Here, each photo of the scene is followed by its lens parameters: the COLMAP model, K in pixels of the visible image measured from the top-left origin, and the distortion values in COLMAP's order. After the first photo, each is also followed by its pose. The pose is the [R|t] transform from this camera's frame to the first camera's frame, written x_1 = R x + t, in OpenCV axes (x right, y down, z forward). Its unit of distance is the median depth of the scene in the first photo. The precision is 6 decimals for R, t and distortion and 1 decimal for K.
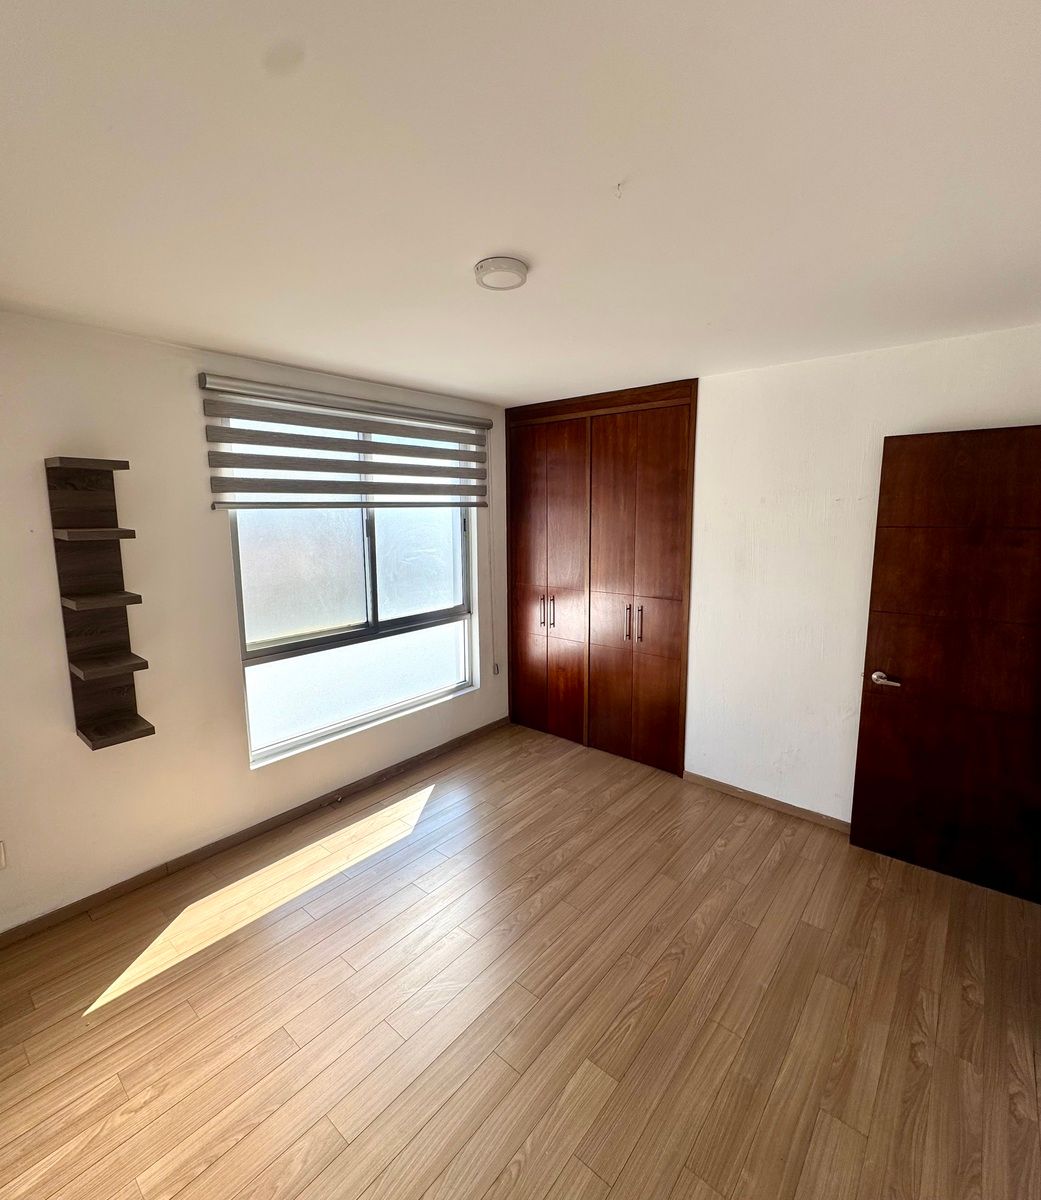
lens RADIAL K [[549.7, 0, 521.5], [0, 549.7, 598.1], [0, 0, 1]] dist [0.000146, 0.001365]
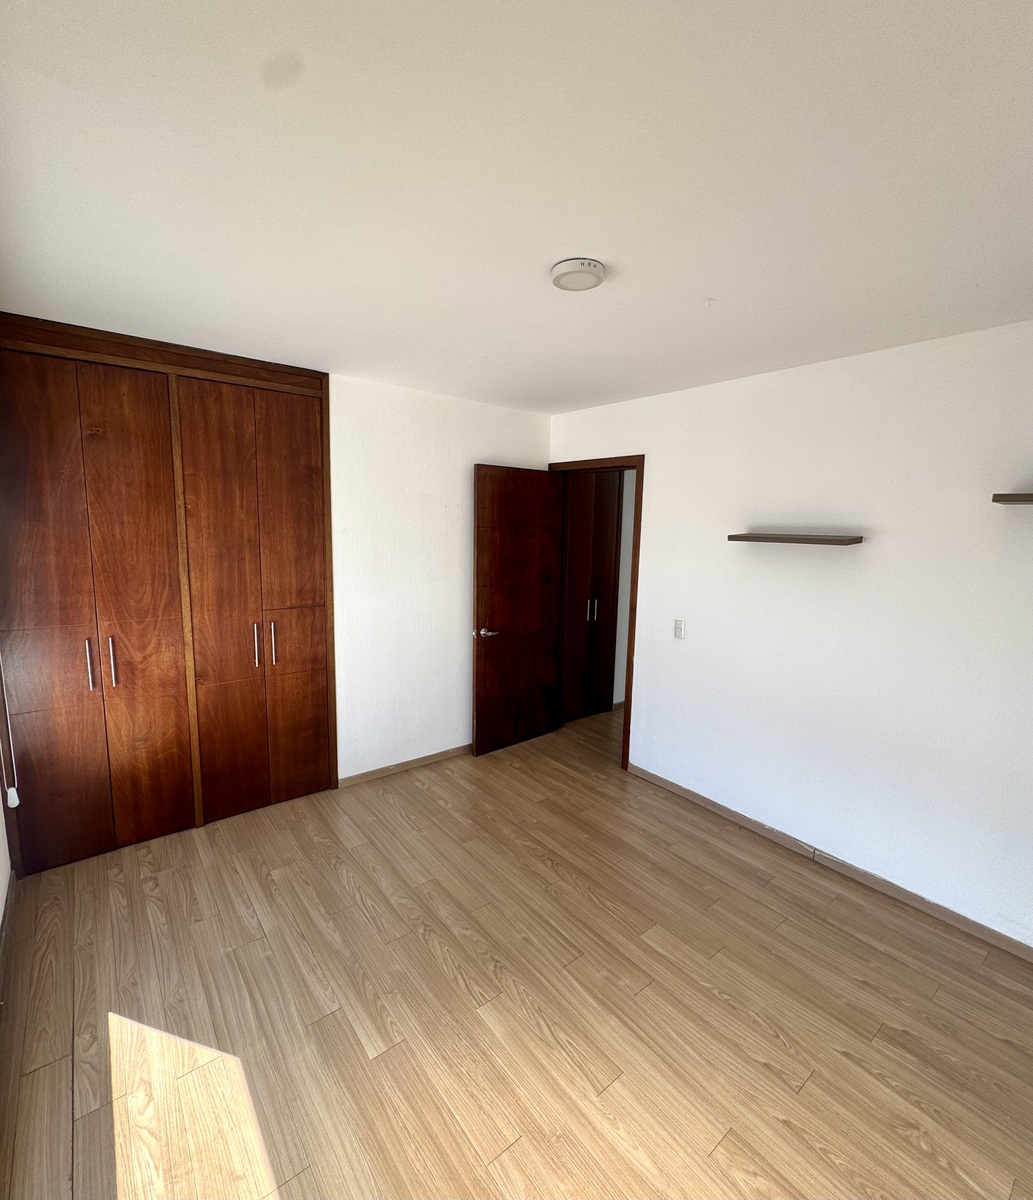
lens RADIAL K [[549.7, 0, 517.2], [0, 549.7, 601.0], [0, 0, 1]] dist [0.000146, 0.001365]
pose [[0.191848, -0.129233, 0.972879, -0.606439], [0.131169, 0.985775, 0.105080, -0.062810], [-0.972620, 0.107452, 0.206070, 0.516235]]
